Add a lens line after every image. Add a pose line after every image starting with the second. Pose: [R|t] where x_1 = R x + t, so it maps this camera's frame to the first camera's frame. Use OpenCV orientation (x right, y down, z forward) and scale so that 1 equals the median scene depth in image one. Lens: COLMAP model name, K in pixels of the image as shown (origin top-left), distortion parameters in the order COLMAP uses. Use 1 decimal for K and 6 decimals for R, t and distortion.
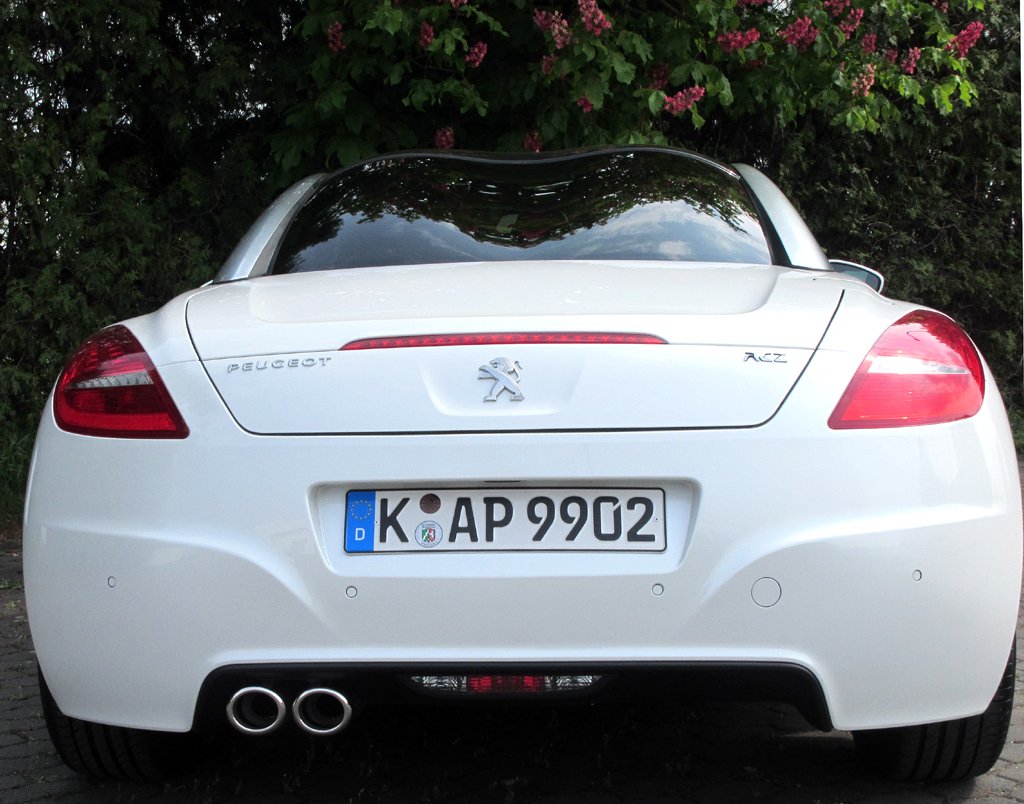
lens RADIAL K [[1630.9, 0, 510.7], [0, 1630.9, 402.2], [0, 0, 1]] dist [0.059299, 0.000000]
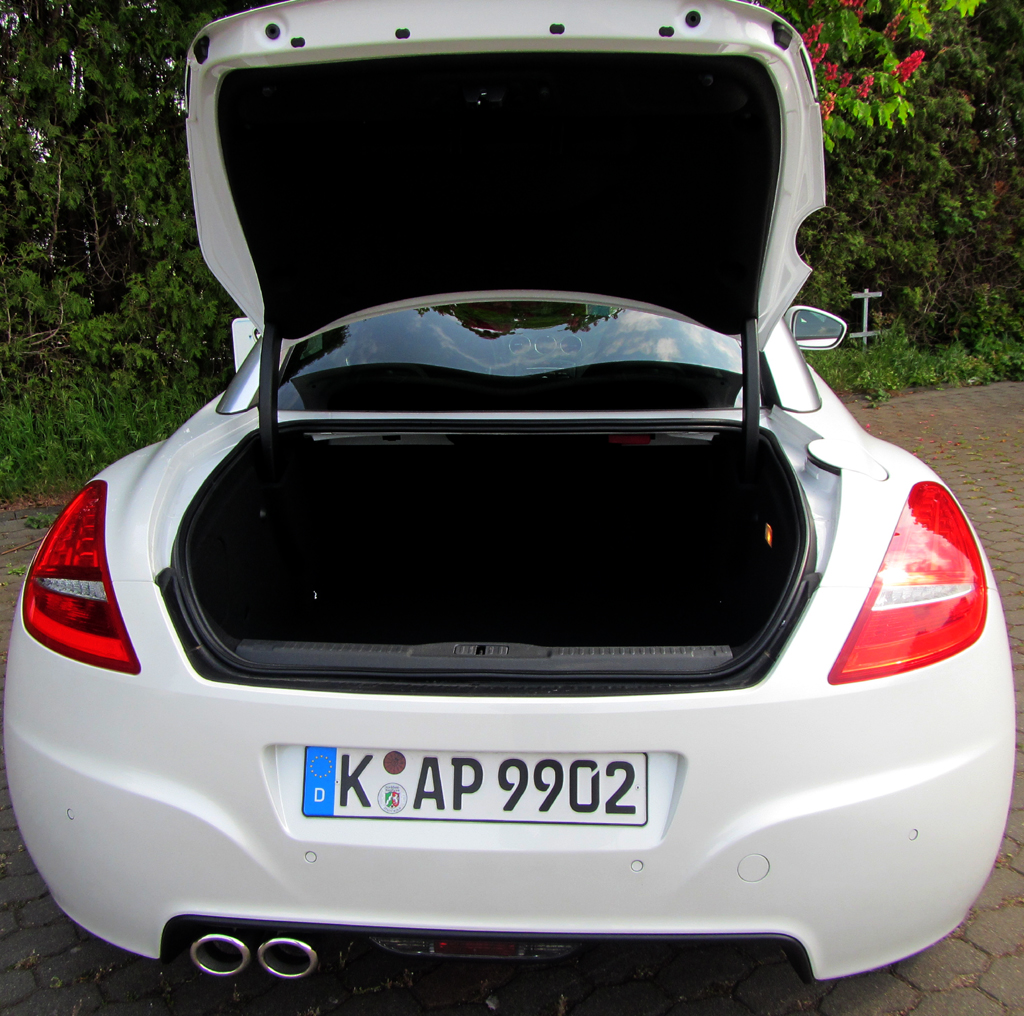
lens RADIAL K [[1114.3, 0, 535.2], [0, 1114.3, 503.2], [0, 0, 1]] dist [0.029853, 0.000000]
pose [[0.999915, 0.009433, -0.008979, 0.033443], [-0.007544, 0.981537, 0.191123, -0.195773], [0.010616, -0.191039, 0.981525, 0.386201]]
